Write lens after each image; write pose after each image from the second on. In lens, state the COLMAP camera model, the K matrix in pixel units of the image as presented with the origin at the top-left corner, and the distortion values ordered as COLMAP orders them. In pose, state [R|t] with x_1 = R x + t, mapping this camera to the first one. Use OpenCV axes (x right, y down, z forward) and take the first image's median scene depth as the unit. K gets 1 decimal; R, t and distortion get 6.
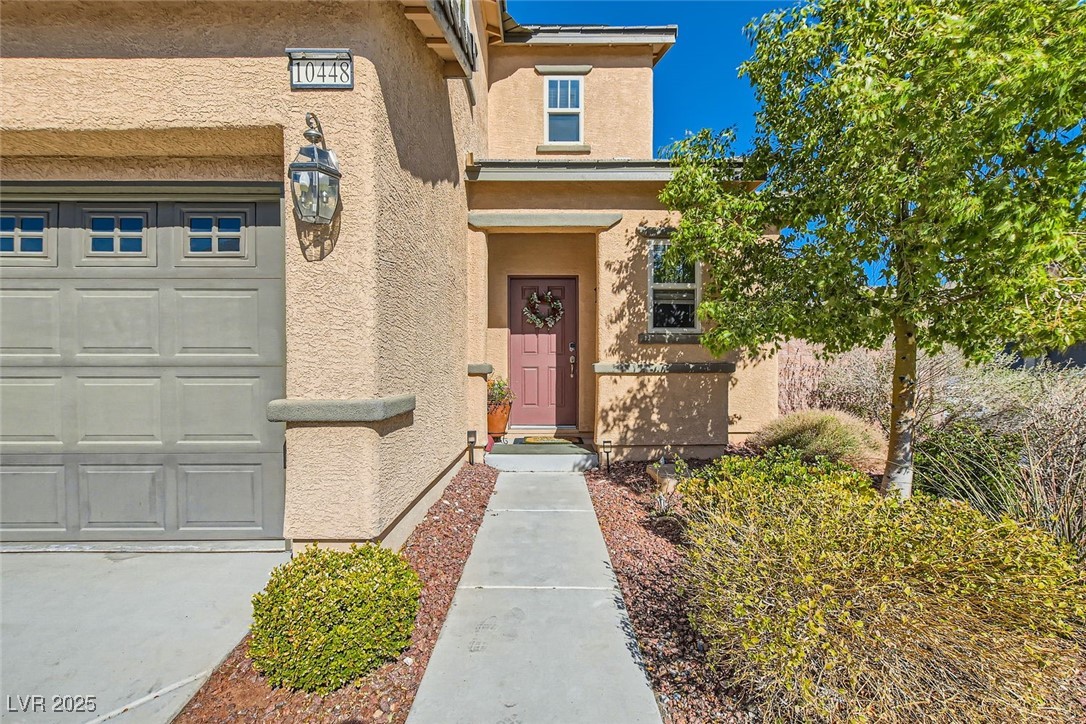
lens RADIAL K [[484.8, 0, 543.0], [0, 484.8, 371.8], [0, 0, 1]] dist [0.017037, 0.000710]
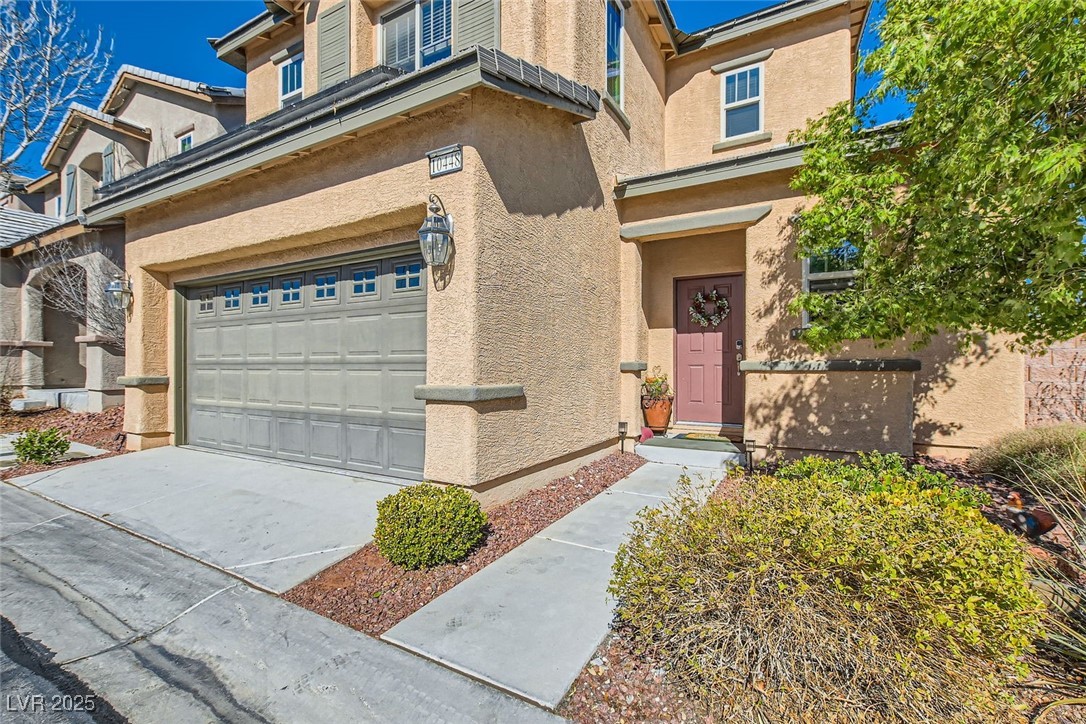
lens RADIAL K [[482.0, 0, 543.0], [0, 482.0, 362.0], [0, 0, 1]] dist [0.023845, 0.000426]
pose [[0.870673, -0.003864, -0.491847, 0.241879], [-0.006059, 0.999809, -0.018581, 0.006040], [0.491825, 0.019158, 0.870483, -0.052496]]
